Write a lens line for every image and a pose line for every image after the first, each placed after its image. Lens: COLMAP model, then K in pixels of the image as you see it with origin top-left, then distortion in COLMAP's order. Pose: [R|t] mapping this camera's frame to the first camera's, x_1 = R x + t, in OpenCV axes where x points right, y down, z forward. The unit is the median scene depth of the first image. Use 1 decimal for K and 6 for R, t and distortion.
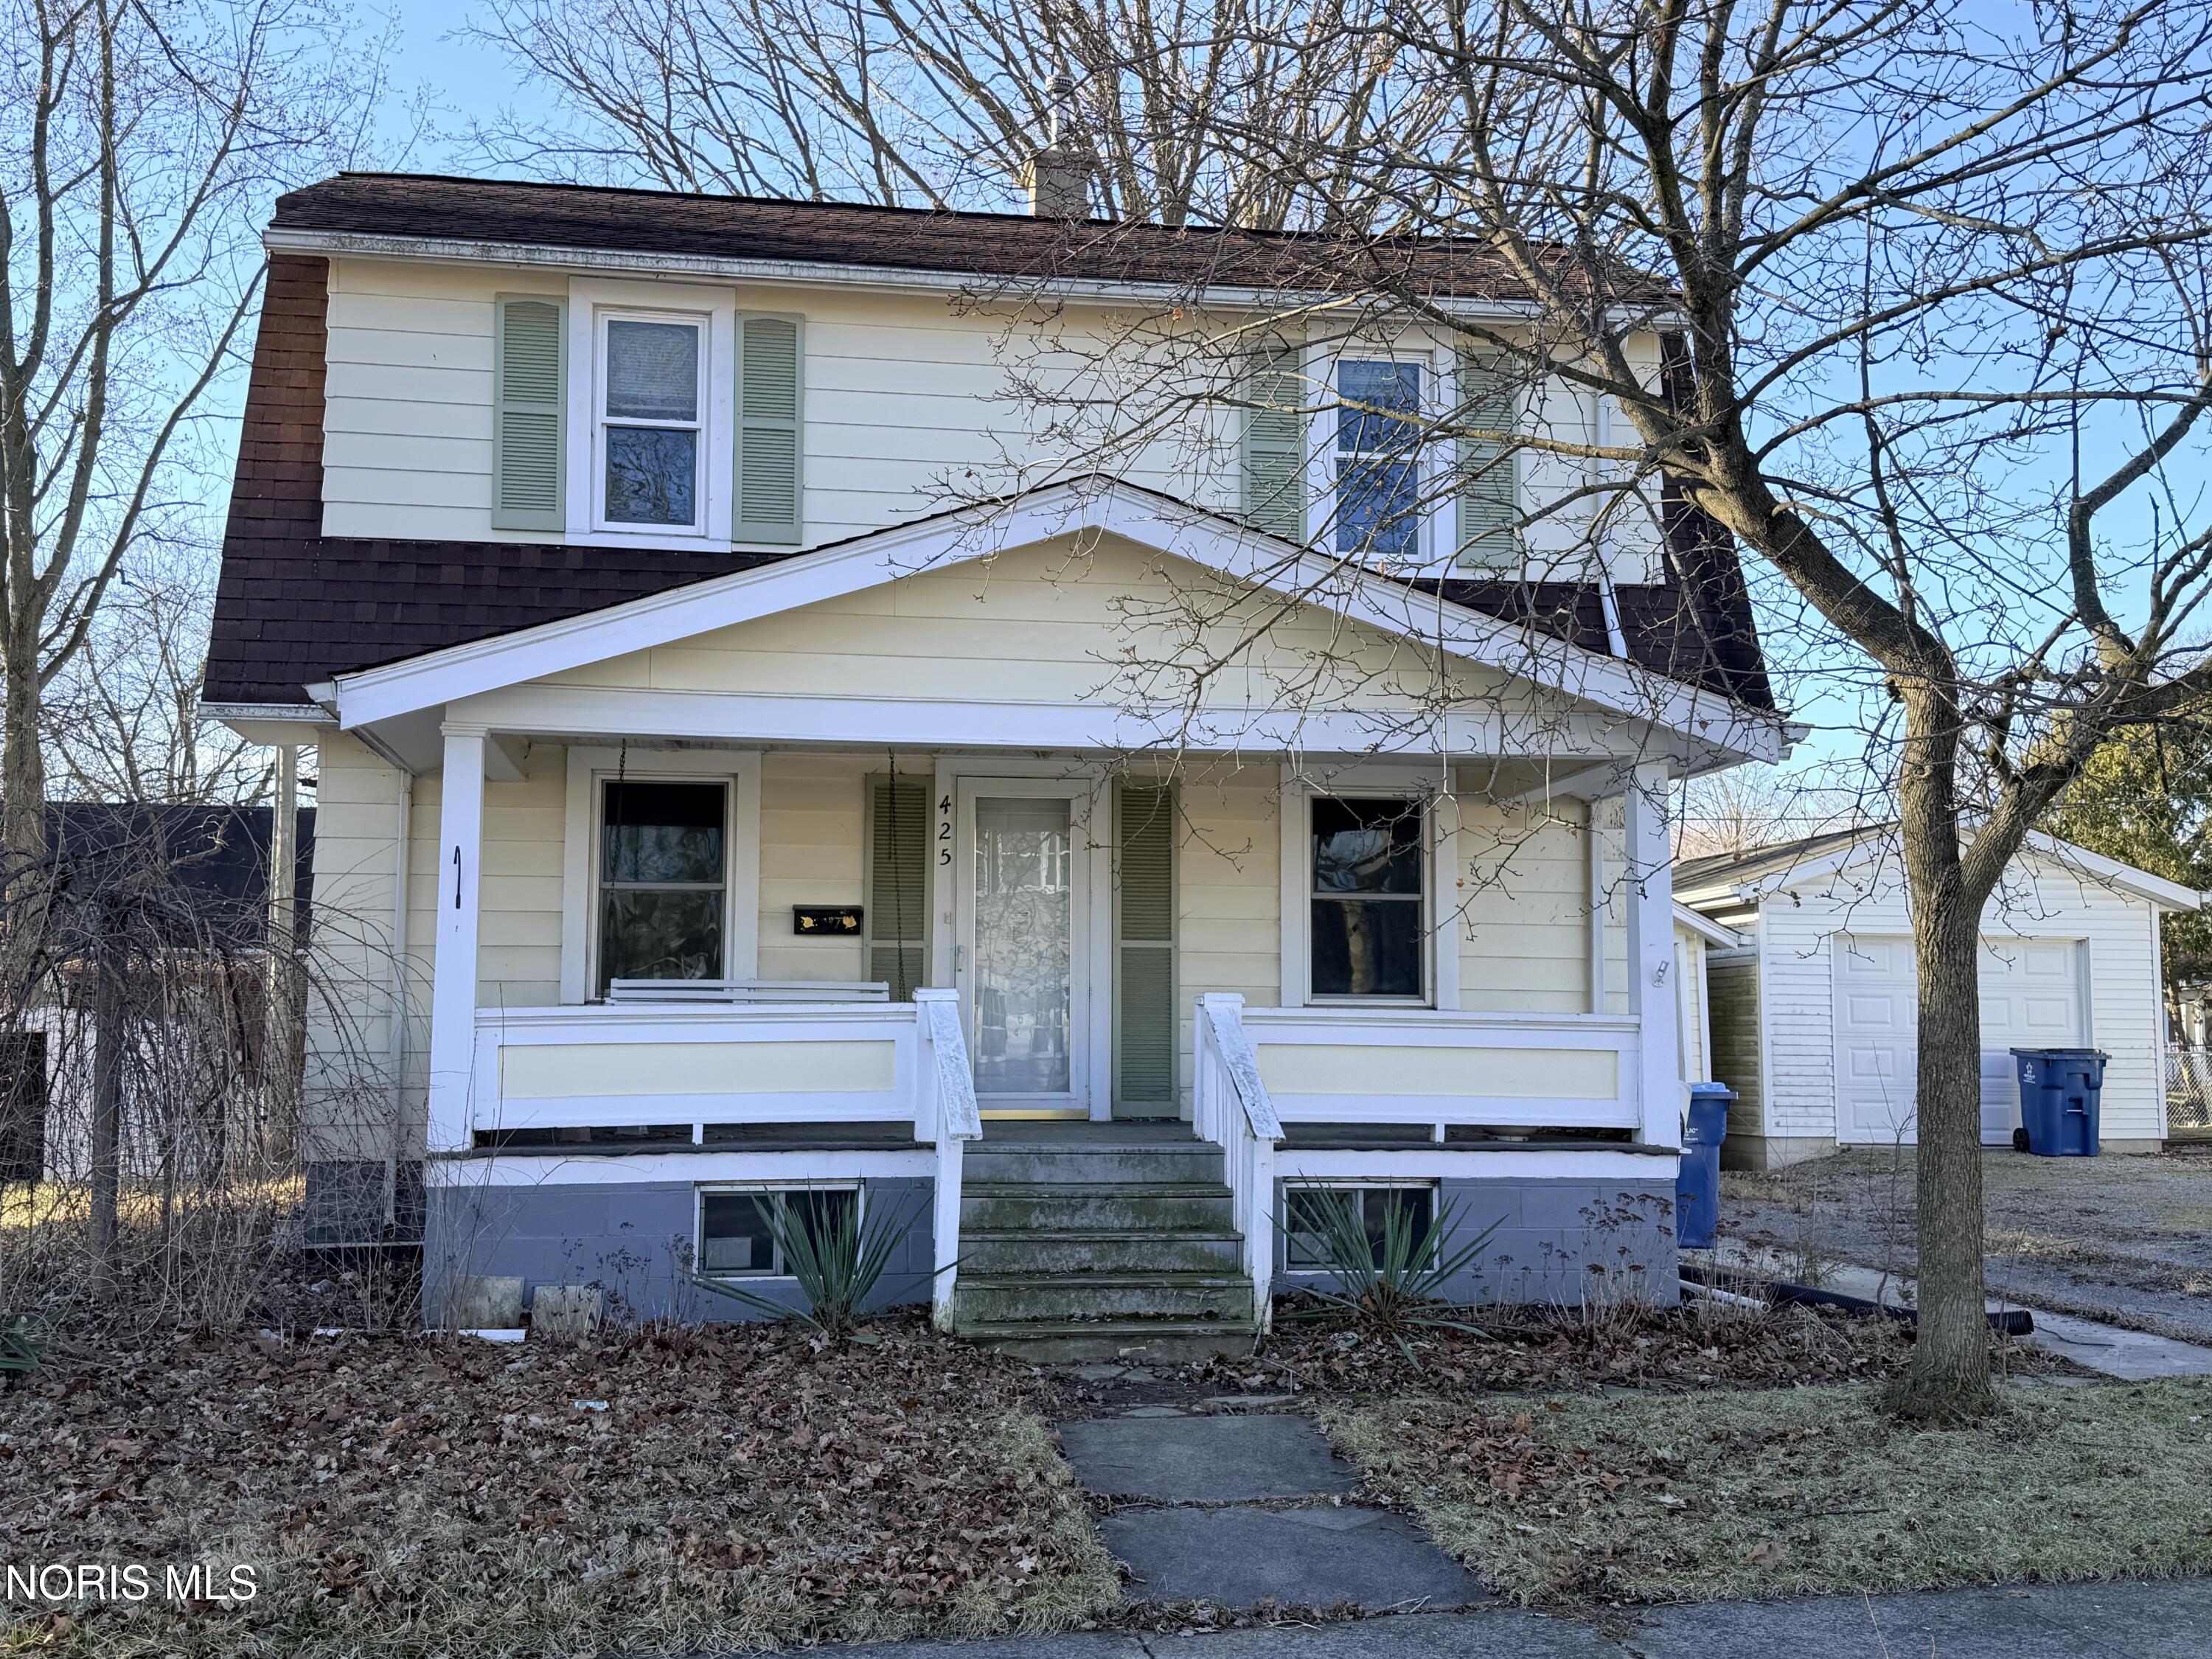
lens RADIAL K [[2544.1, 0, 1106.0], [0, 2544.1, 829.5], [0, 0, 1]] dist [0.139508, -0.000696]
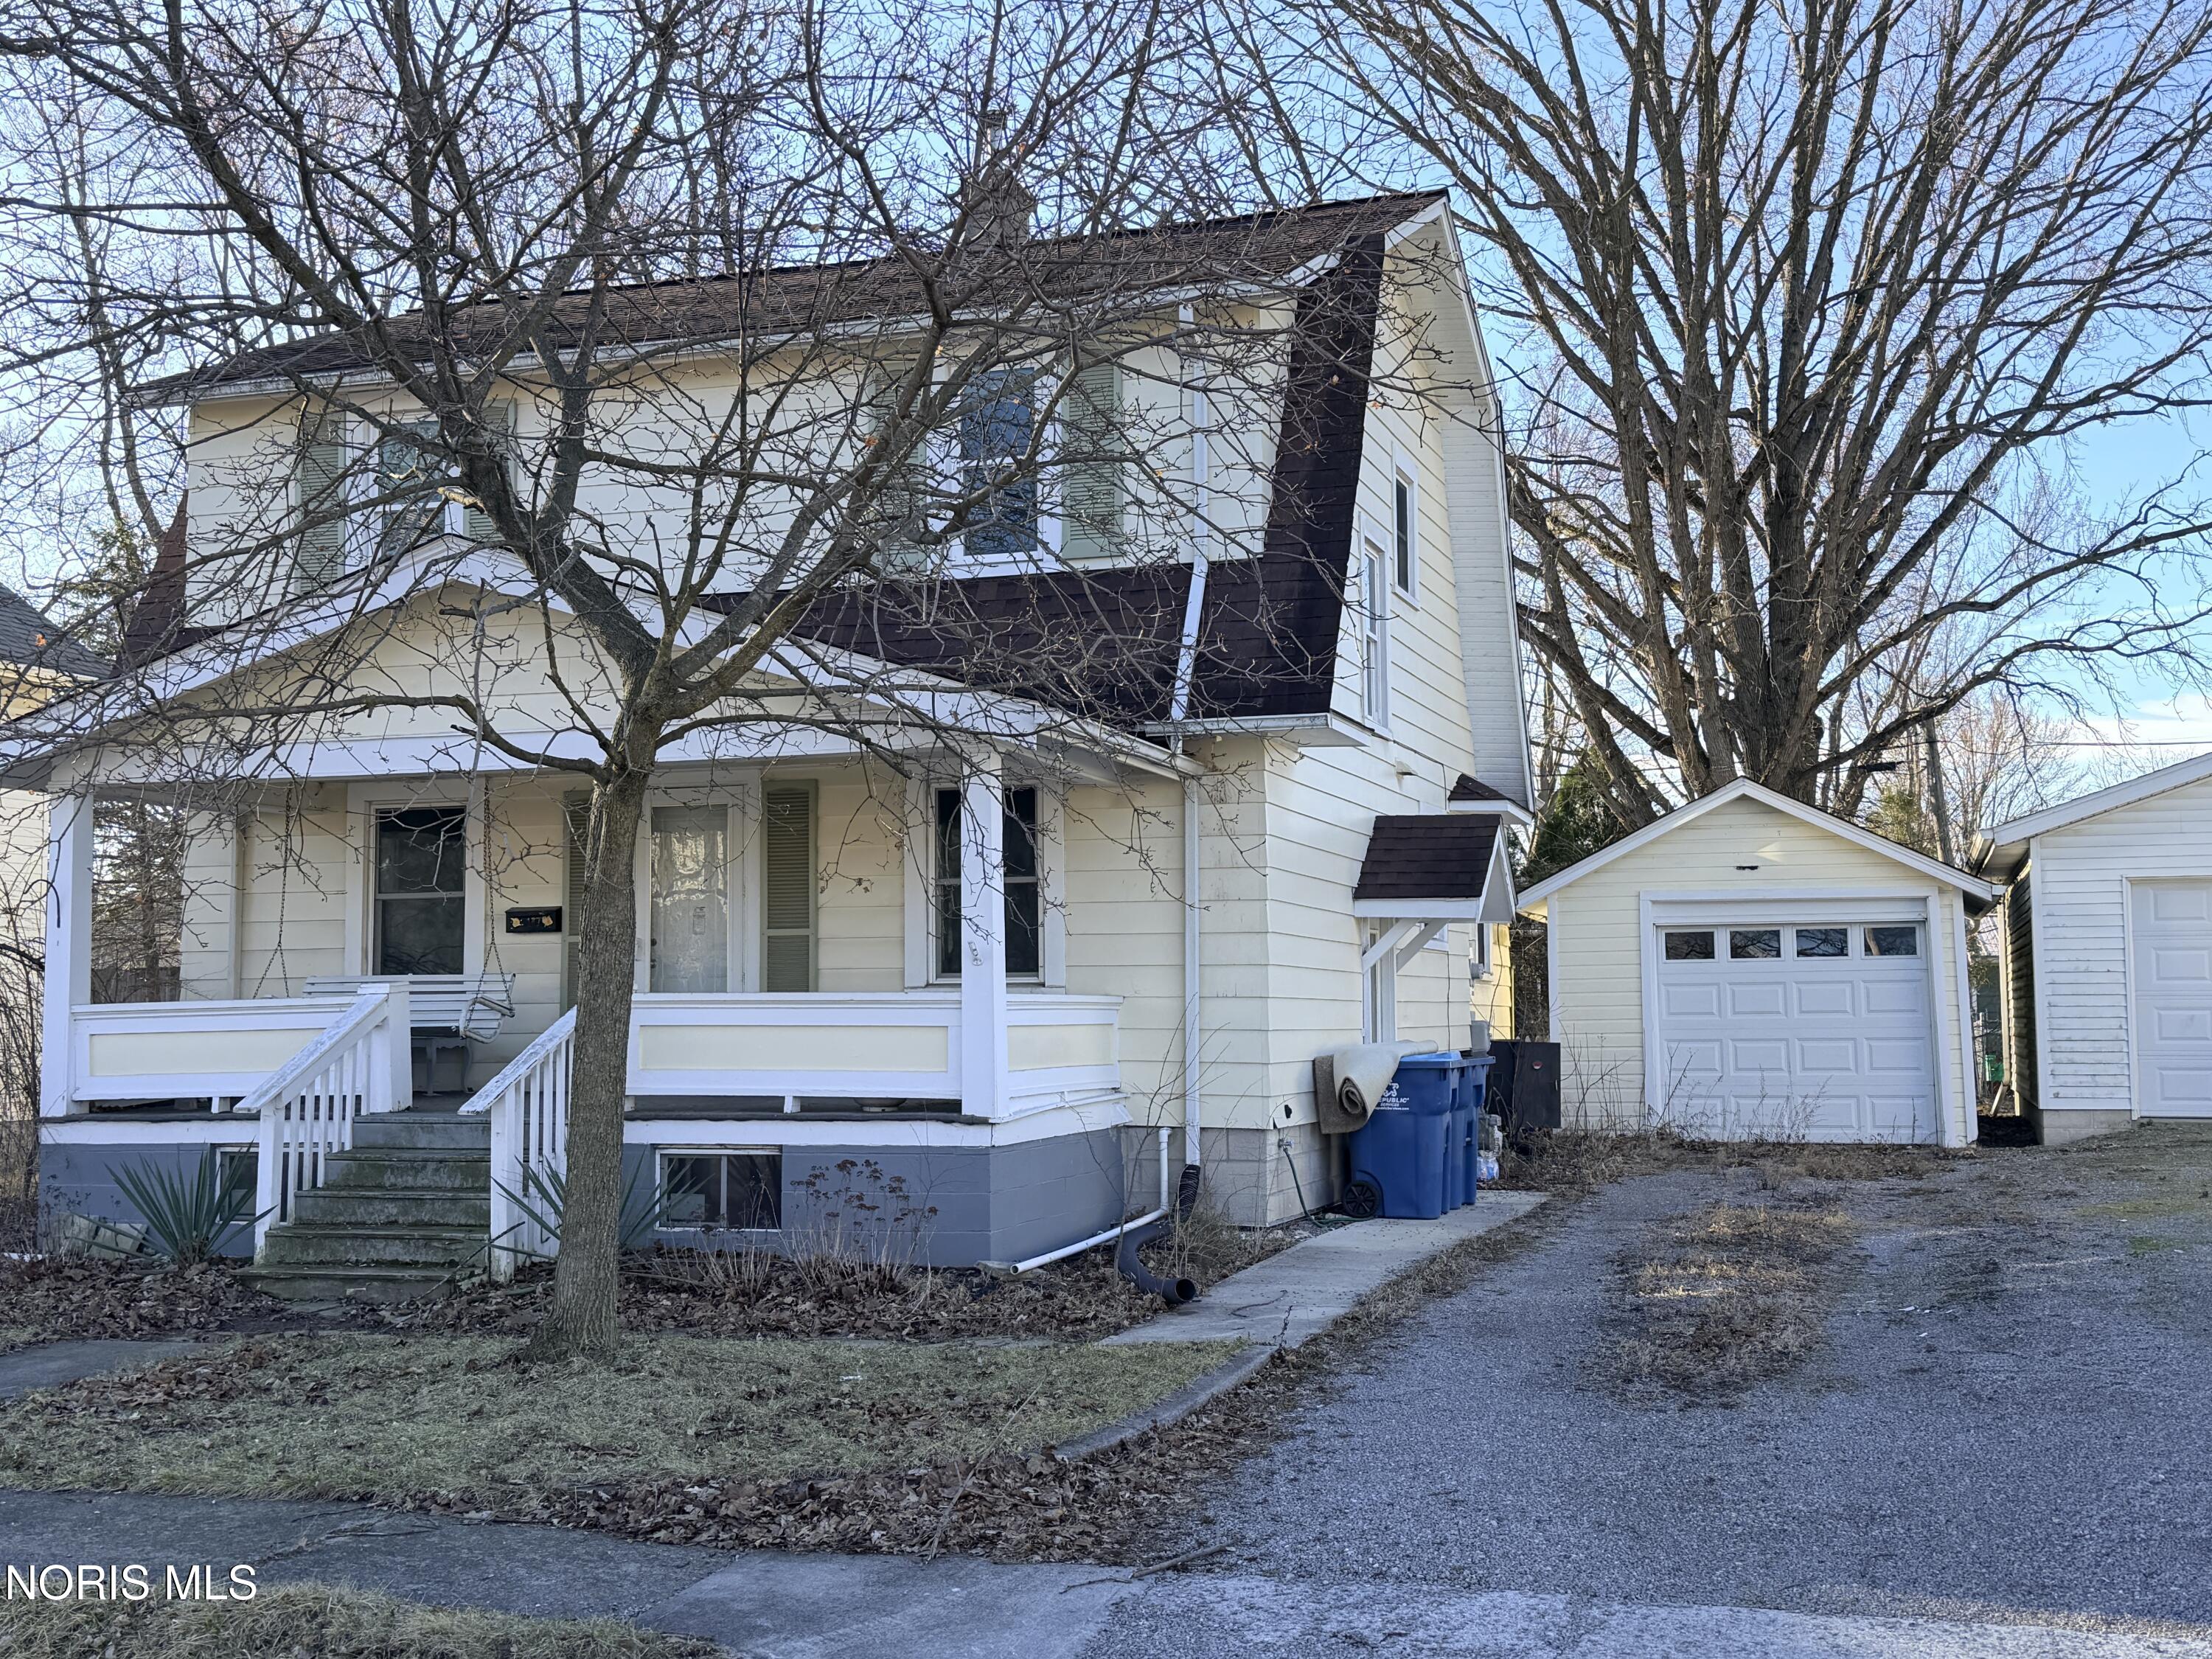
lens RADIAL K [[2516.9, 0, 1106.0], [0, 2516.9, 829.5], [0, 0, 1]] dist [0.020115, 0.010095]
pose [[0.882915, -0.048960, -0.466973, 0.741196], [0.053272, 0.998572, -0.003973, 0.014655], [0.466500, -0.021369, 0.884263, 0.129380]]
